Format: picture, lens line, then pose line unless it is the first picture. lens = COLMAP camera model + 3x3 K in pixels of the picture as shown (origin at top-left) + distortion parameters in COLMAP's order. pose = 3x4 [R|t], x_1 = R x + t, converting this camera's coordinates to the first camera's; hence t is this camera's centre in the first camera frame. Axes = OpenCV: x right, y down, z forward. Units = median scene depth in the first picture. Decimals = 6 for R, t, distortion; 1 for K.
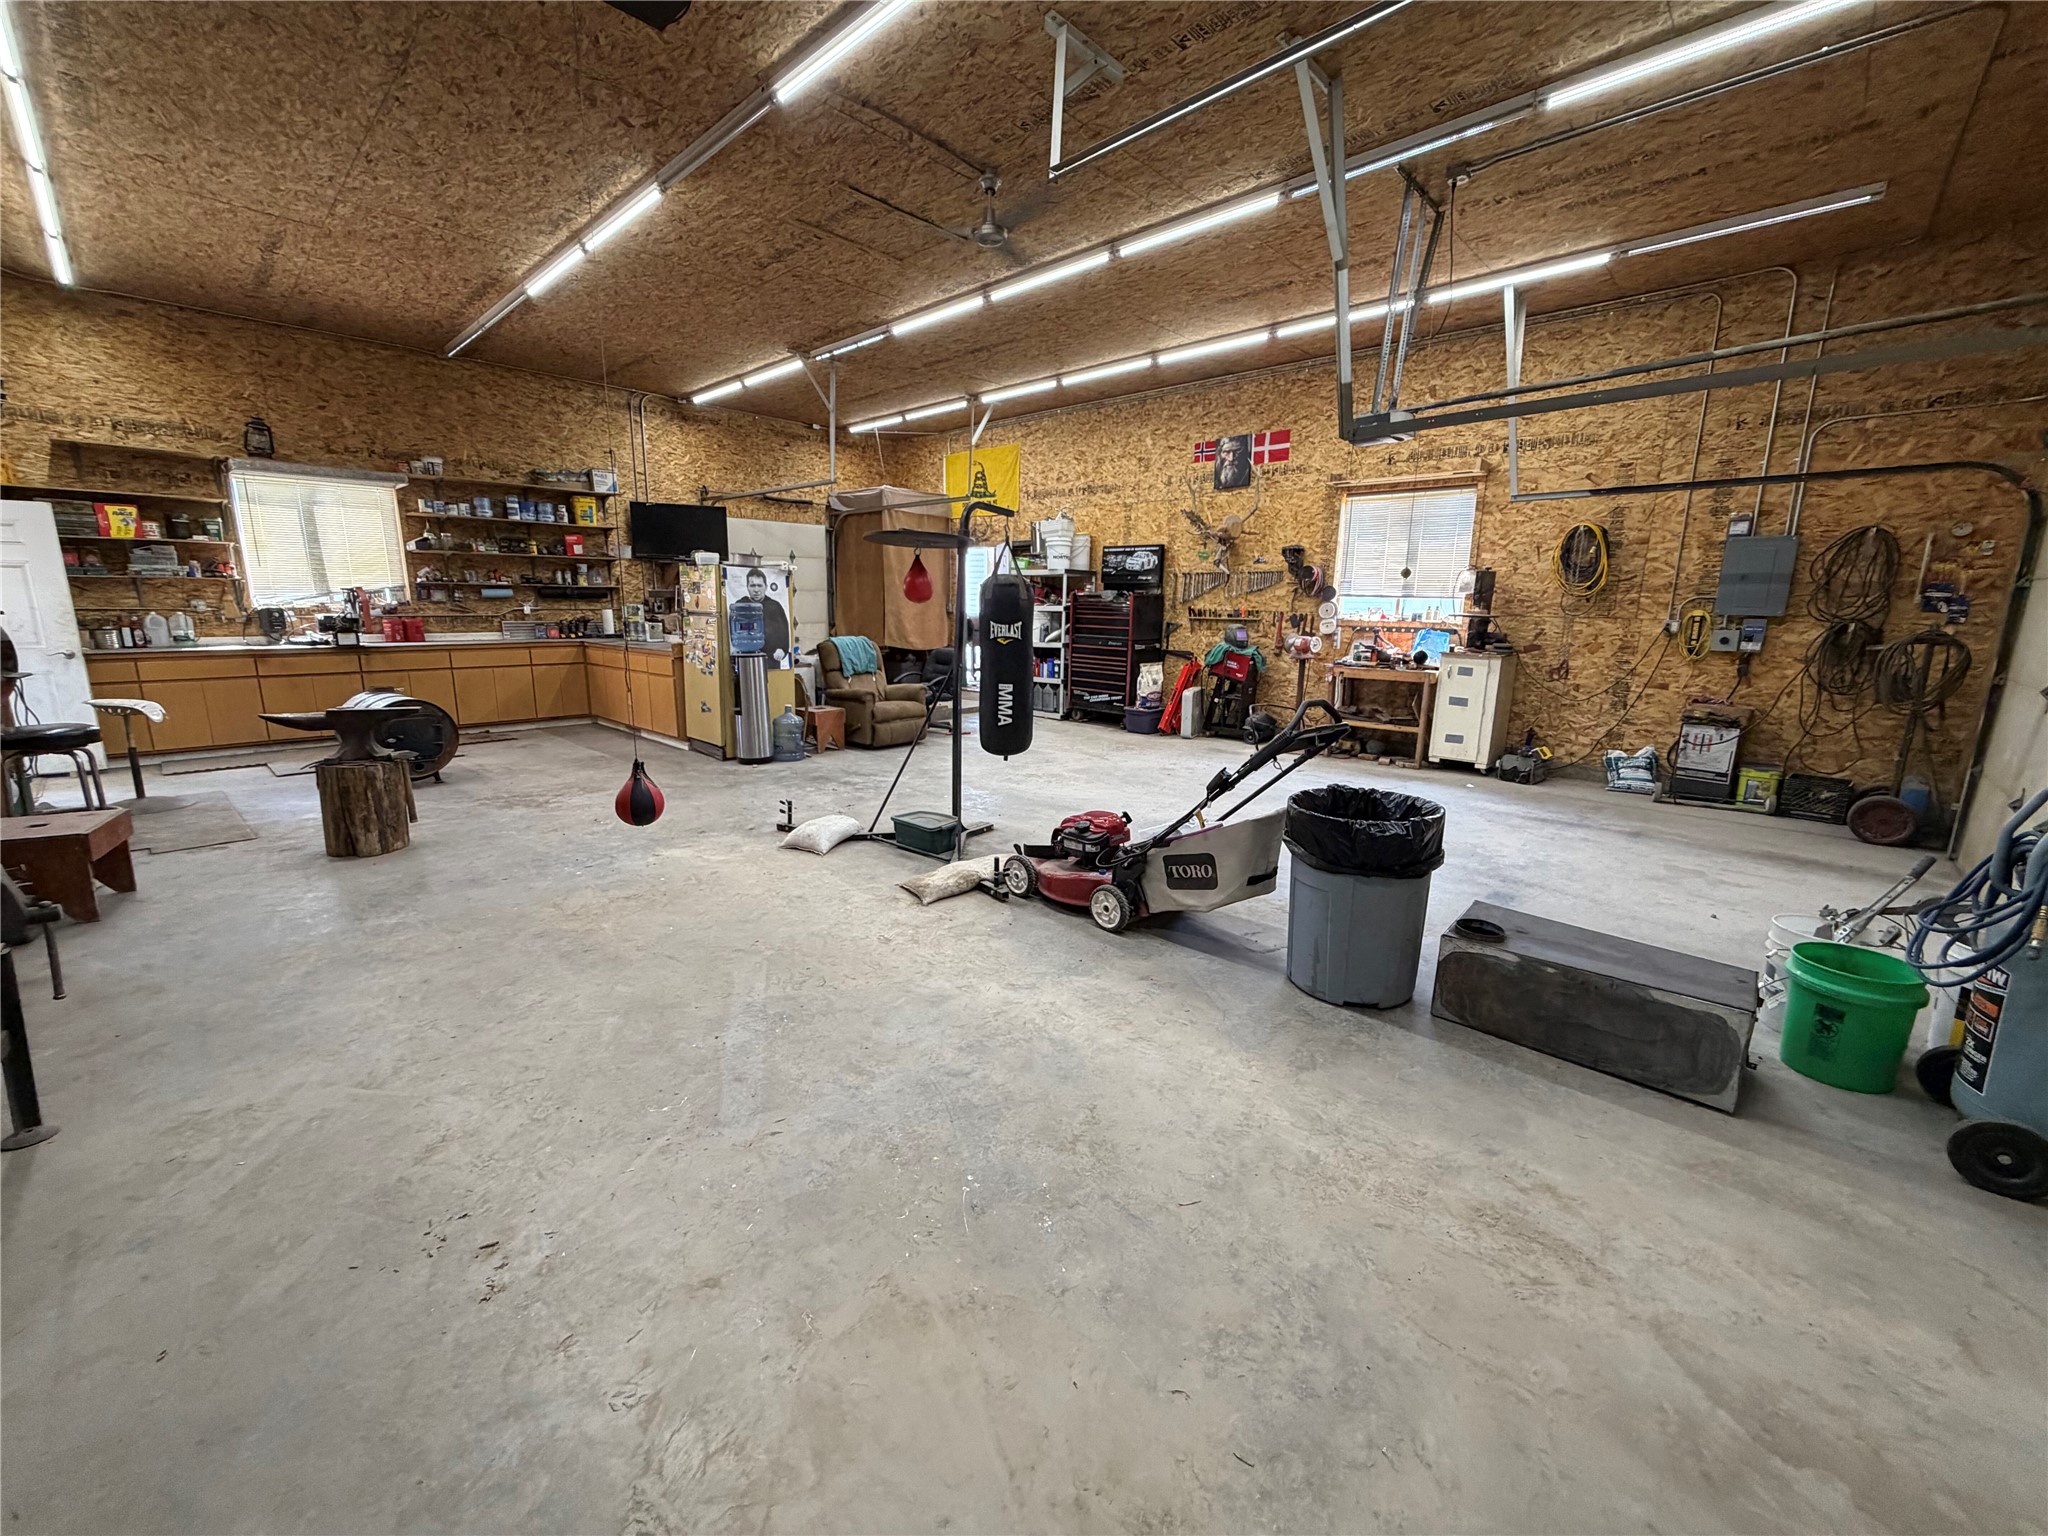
lens RADIAL K [[817.4, 0, 1019.3], [0, 817.4, 759.9], [0, 0, 1]] dist [0.000123, 0.000959]
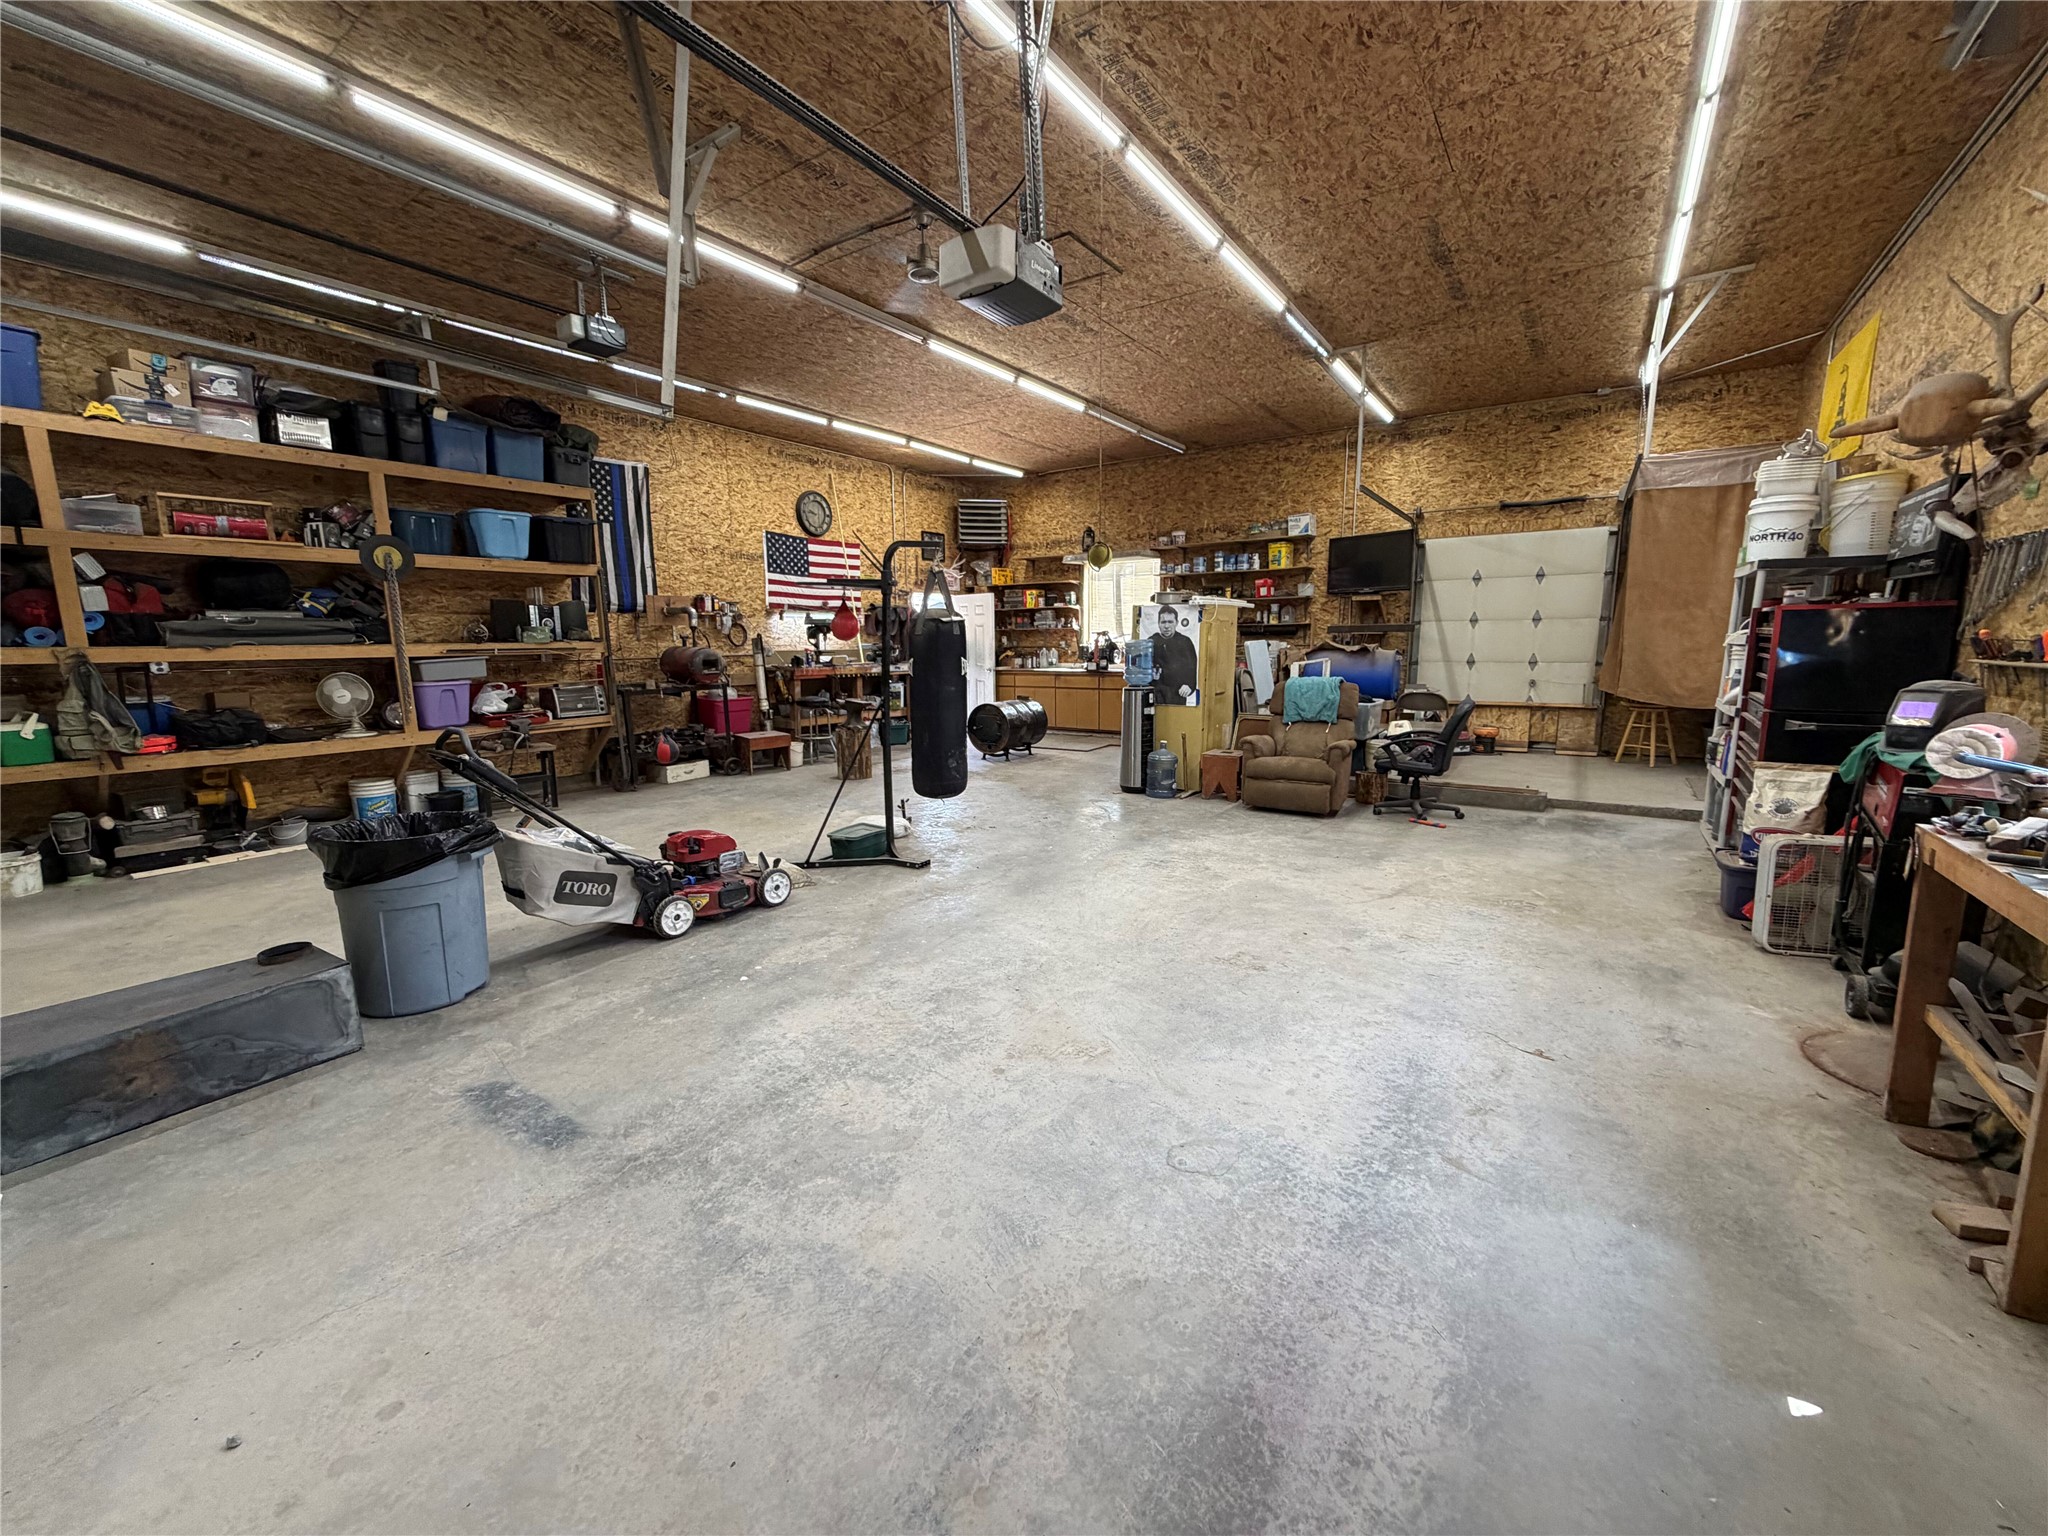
lens RADIAL K [[817.4, 0, 1019.3], [0, 817.4, 759.9], [0, 0, 1]] dist [0.000123, 0.000959]
pose [[0.146636, 0.133188, -0.980183, 0.565700], [-0.174063, 0.978907, 0.106974, -0.102459], [0.973756, 0.154927, 0.166726, 0.569681]]
